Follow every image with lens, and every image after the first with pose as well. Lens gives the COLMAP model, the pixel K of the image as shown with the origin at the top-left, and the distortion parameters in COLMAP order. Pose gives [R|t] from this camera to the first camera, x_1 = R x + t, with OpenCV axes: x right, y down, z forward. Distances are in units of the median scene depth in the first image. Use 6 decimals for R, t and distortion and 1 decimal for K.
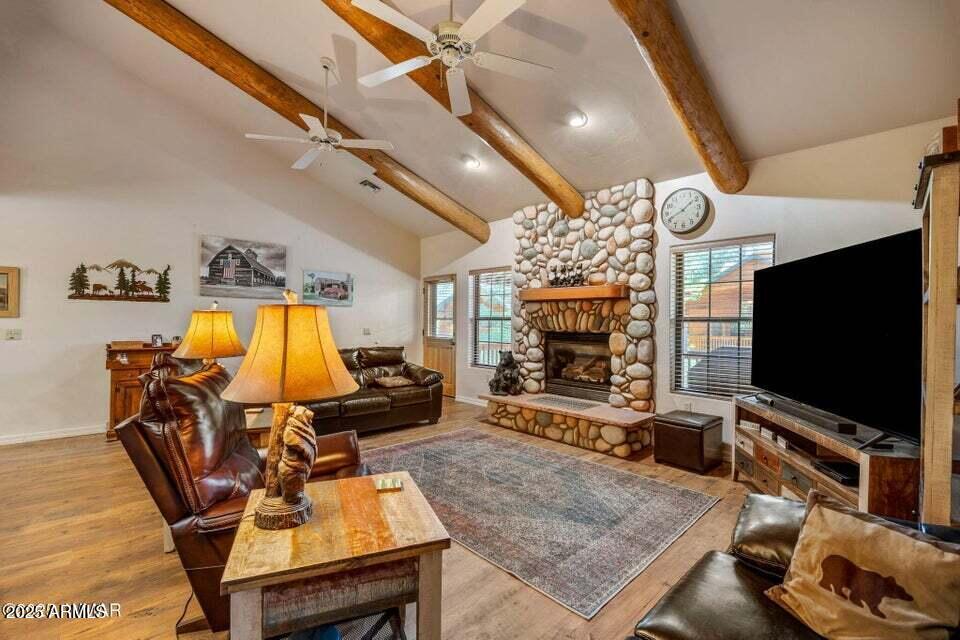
lens RADIAL K [[435.2, 0, 485.2], [0, 435.2, 323.5], [0, 0, 1]] dist [-0.016263, -0.000473]
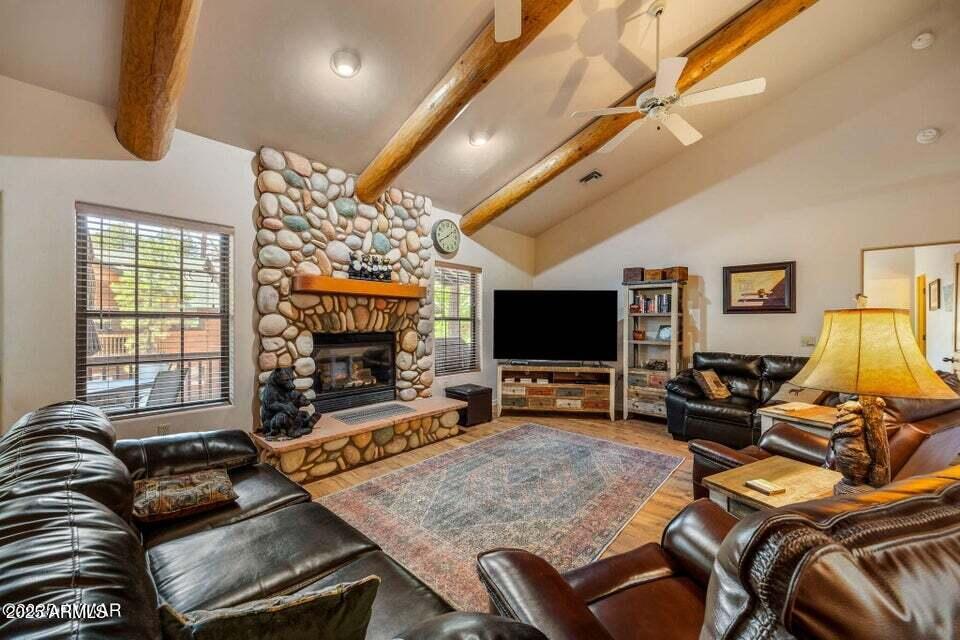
lens RADIAL K [[370.2, 0, 490.5], [0, 370.2, 322.4], [0, 0, 1]] dist [-0.003500, -0.000089]
pose [[-0.113788, -0.012857, 0.993422, -0.607939], [-0.003182, 0.999916, 0.012577, -0.011679], [-0.993500, -0.001730, -0.113819, 0.882604]]
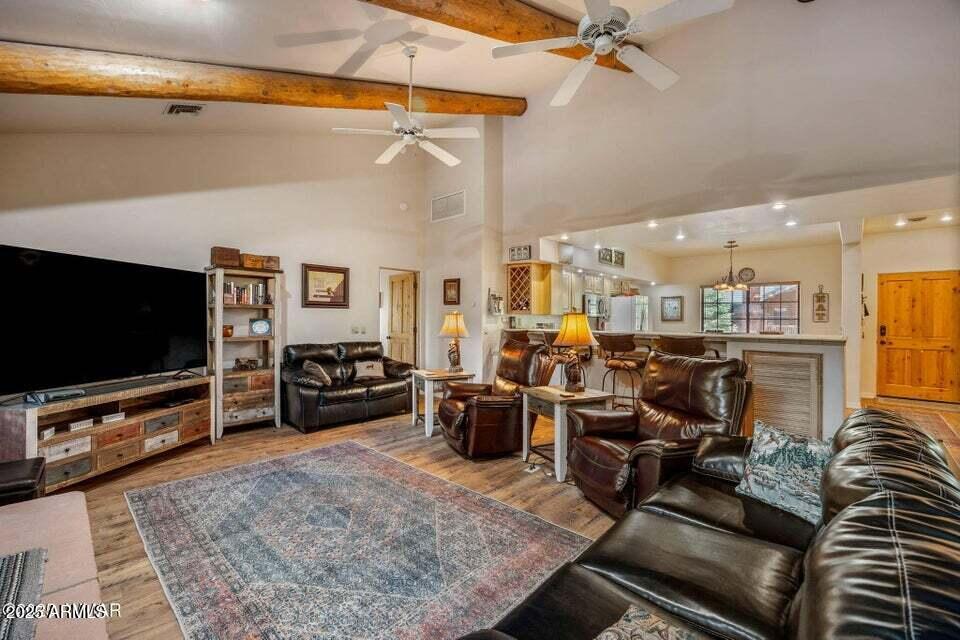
lens RADIAL K [[390.2, 0, 484.1], [0, 390.2, 314.8], [0, 0, 1]] dist [-0.001579, 0.000141]
pose [[-0.997144, -0.020295, -0.072746, -0.134812], [-0.020222, 0.999794, -0.001734, -0.011551], [0.072767, -0.000258, -0.997349, 1.298171]]
